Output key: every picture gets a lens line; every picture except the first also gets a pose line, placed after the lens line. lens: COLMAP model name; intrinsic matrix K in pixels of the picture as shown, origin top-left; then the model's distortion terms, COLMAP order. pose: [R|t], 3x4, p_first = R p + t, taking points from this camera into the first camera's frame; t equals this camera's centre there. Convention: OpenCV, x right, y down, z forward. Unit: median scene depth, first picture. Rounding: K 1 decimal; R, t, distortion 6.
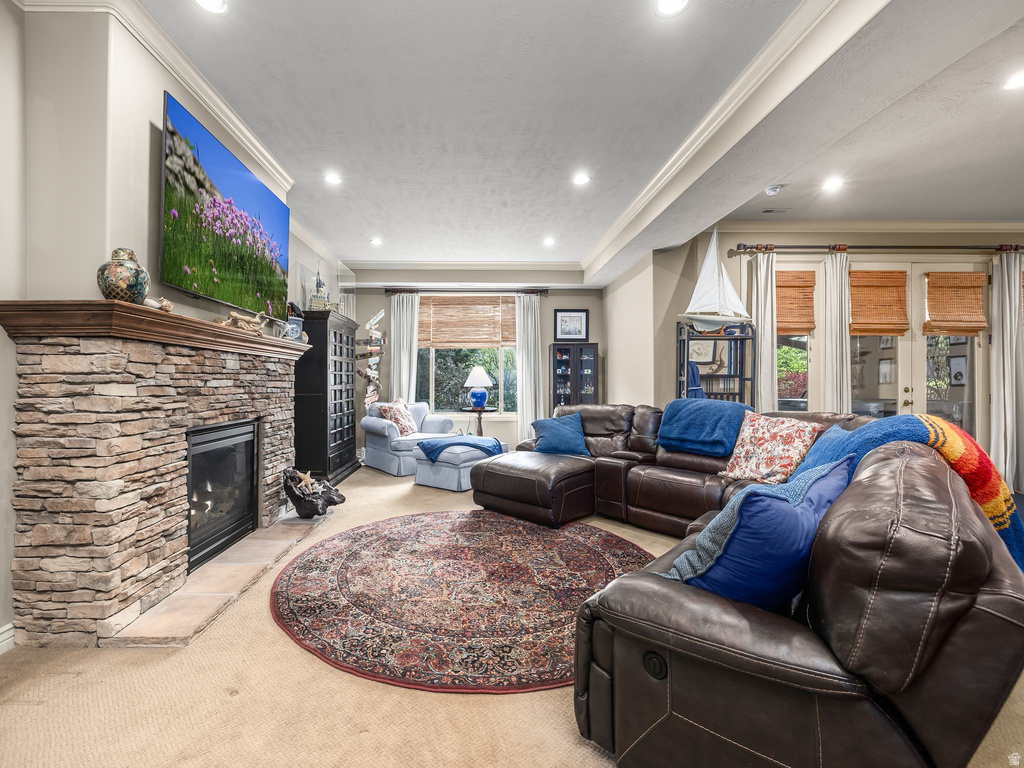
lens RADIAL K [[427.8, 0, 505.7], [0, 427.8, 385.1], [0, 0, 1]] dist [0.012733, -0.008476]
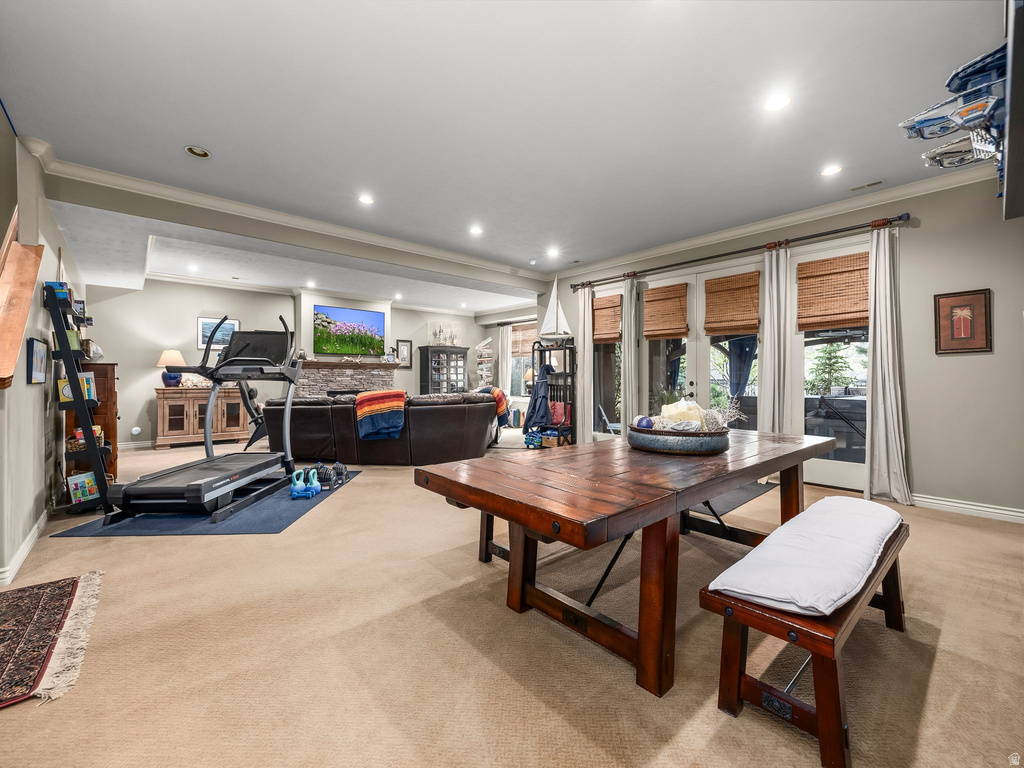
lens RADIAL K [[427.8, 0, 505.7], [0, 427.8, 385.1], [0, 0, 1]] dist [0.012733, -0.008476]
pose [[0.675621, 0.006185, -0.737223, 1.468253], [-0.005314, 0.999980, 0.003519, 0.014748], [0.737230, 0.001540, 0.675640, -0.164601]]
